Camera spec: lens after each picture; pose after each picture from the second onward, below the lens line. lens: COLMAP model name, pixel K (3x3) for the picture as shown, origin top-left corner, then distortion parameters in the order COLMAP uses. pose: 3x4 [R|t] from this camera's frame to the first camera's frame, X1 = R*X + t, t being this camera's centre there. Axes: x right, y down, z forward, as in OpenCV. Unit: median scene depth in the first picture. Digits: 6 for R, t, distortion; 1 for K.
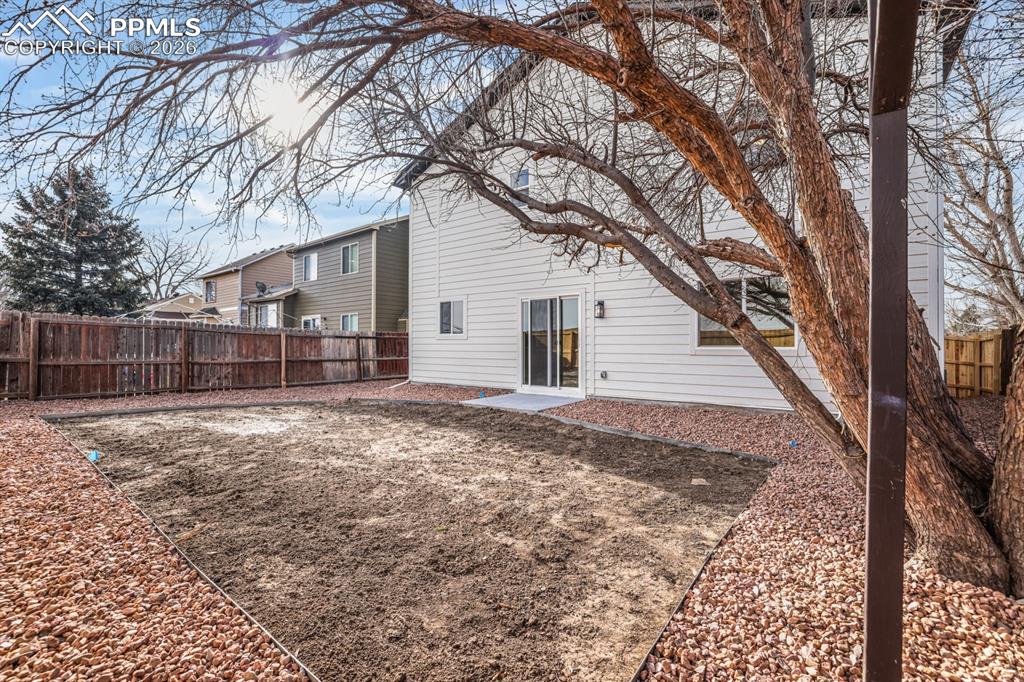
lens RADIAL K [[444.6, 0, 512.2], [0, 444.6, 340.4], [0, 0, 1]] dist [-0.040958, 0.008807]
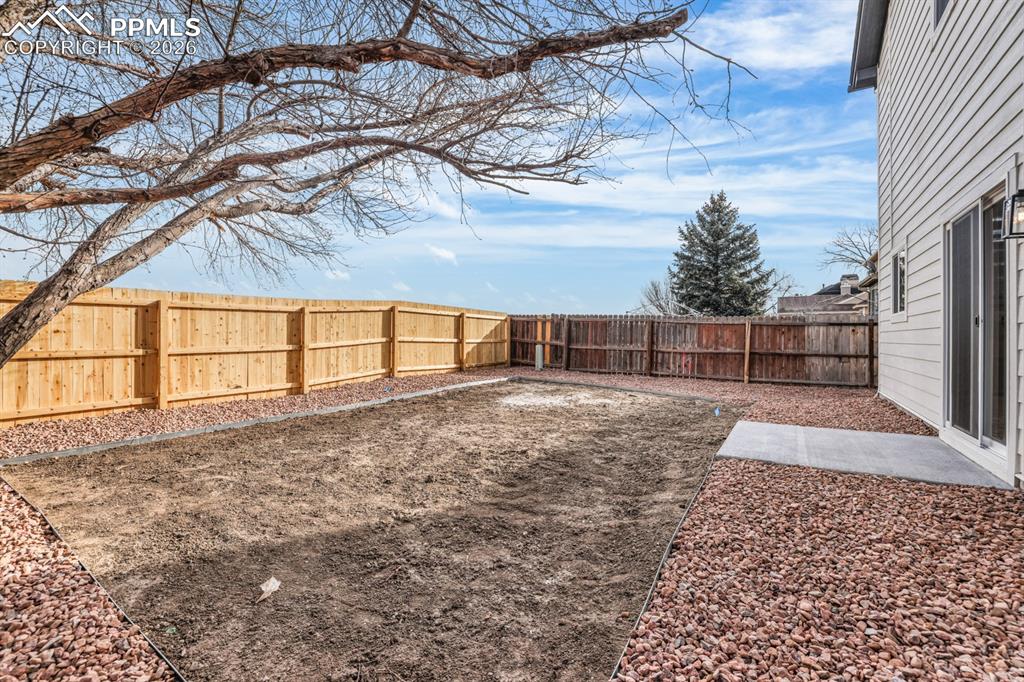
lens RADIAL K [[444.6, 0, 512.9], [0, 444.6, 340.5], [0, 0, 1]] dist [-0.040958, 0.008807]
pose [[0.086326, 0.001428, -0.996266, 0.359268], [0.006296, 0.999978, 0.001979, 0.018273], [0.996247, -0.006444, 0.086315, 0.488664]]
